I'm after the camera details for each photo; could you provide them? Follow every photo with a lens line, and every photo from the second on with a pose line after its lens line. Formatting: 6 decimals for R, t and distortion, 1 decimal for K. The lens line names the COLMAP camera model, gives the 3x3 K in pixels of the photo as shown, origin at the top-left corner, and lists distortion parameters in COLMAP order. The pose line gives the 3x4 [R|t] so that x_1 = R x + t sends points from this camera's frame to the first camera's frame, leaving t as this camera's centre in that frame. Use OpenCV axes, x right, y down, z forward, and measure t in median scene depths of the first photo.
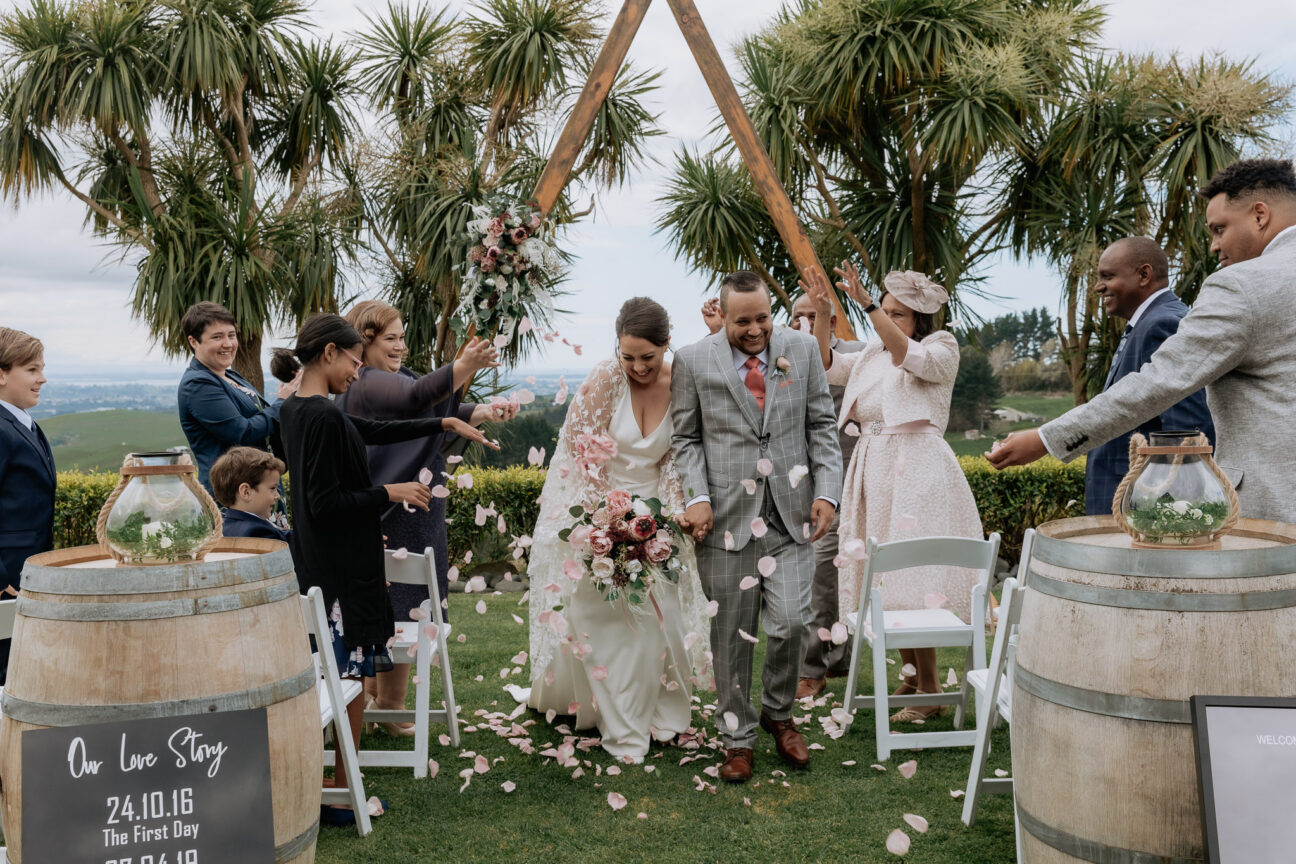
lens RADIAL K [[2769.6, 0, 648.0], [0, 2769.6, 432.0], [0, 0, 1]] dist [-0.003069, -0.076911]
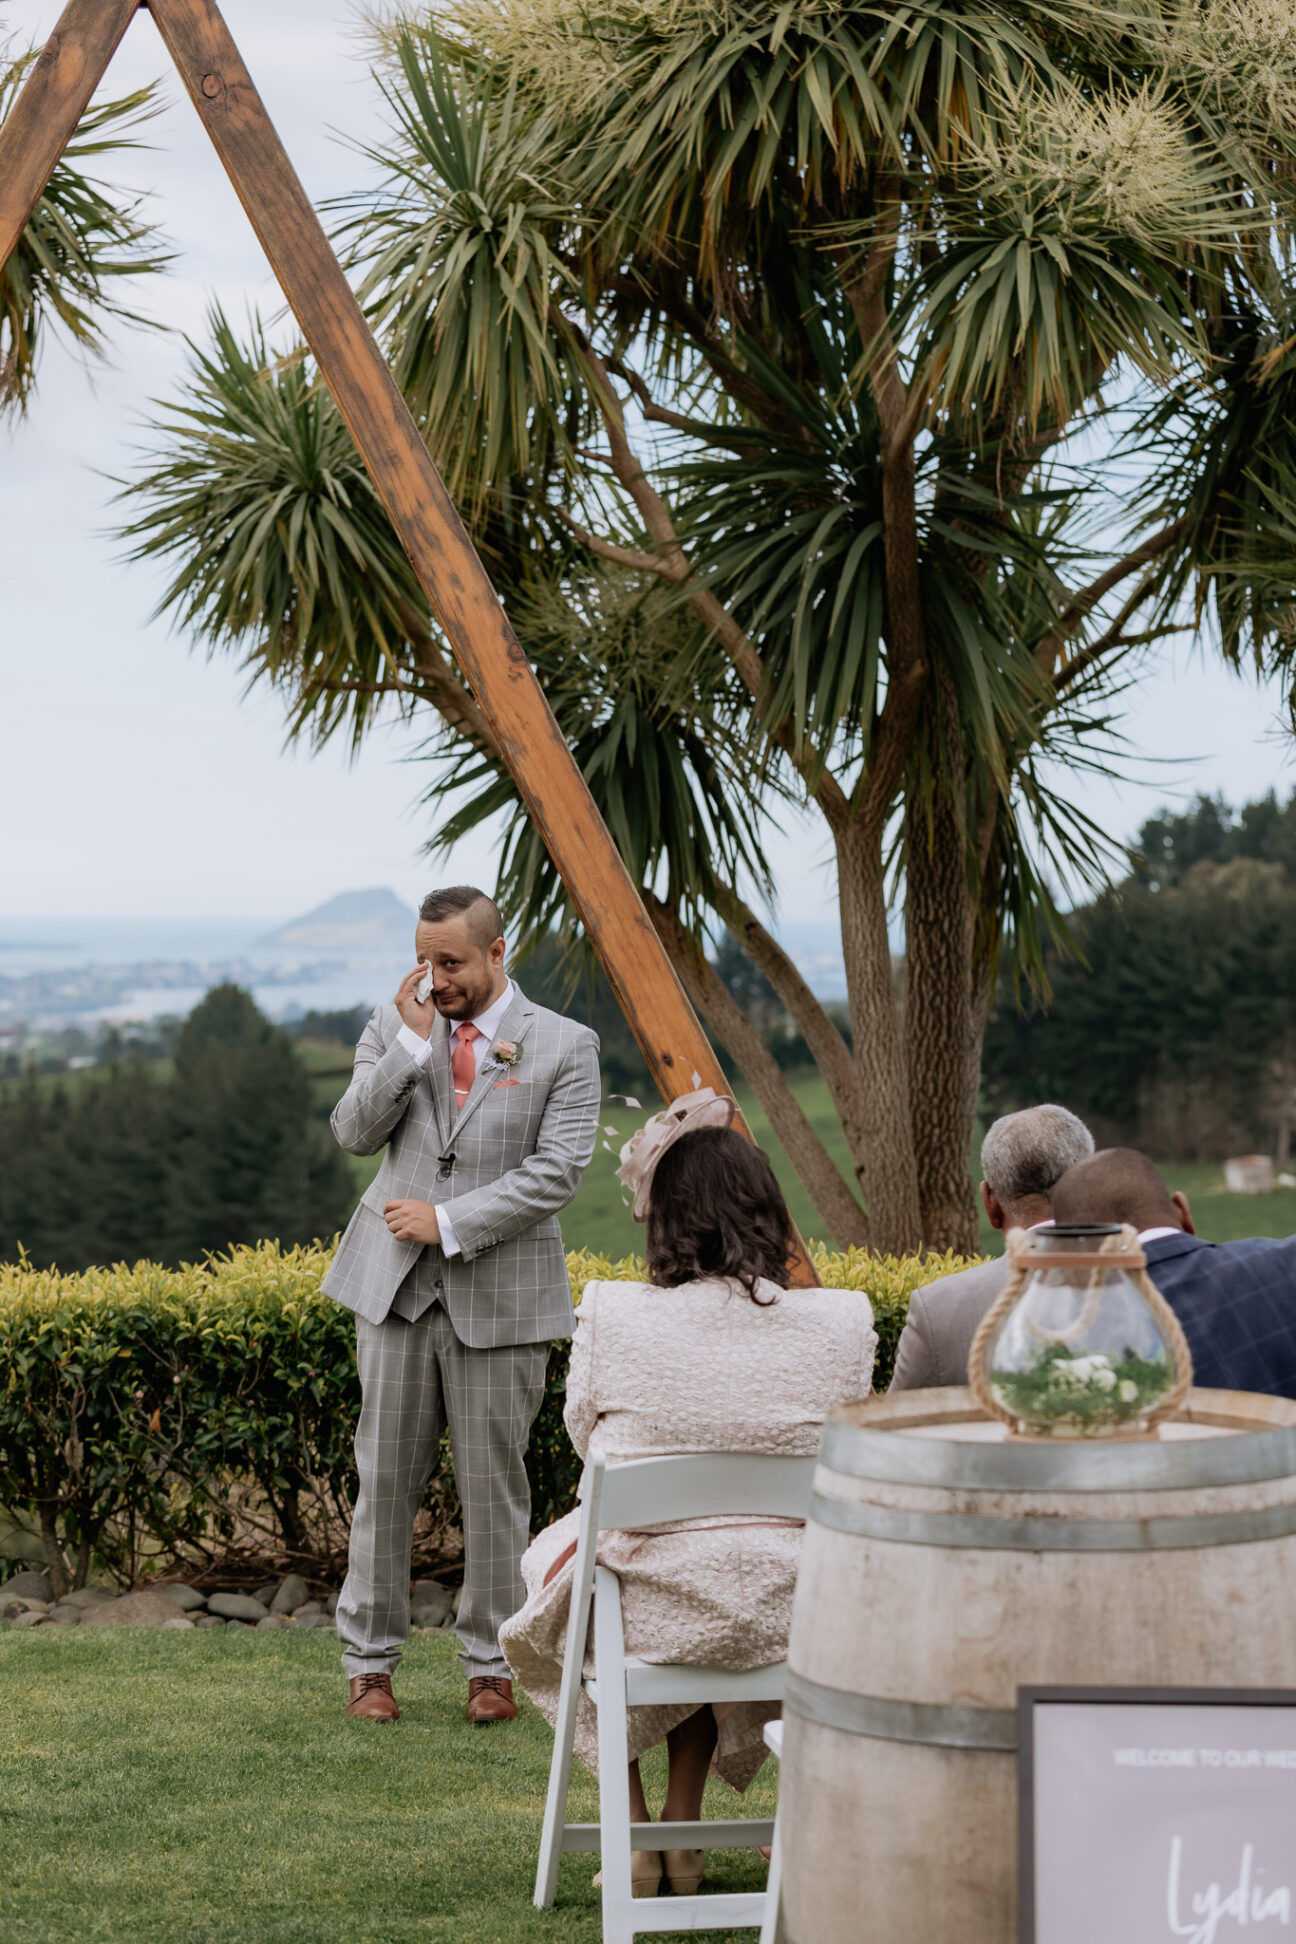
lens RADIAL K [[4154.4, 0, 648.0], [0, 4154.4, 972.0], [0, 0, 1]] dist [-0.003069, -0.076911]
pose [[0.990792, 0.018031, 0.134190, -0.001427], [-0.009479, 0.997898, -0.064103, 0.006941], [-0.135064, 0.062240, 0.988880, 0.491556]]
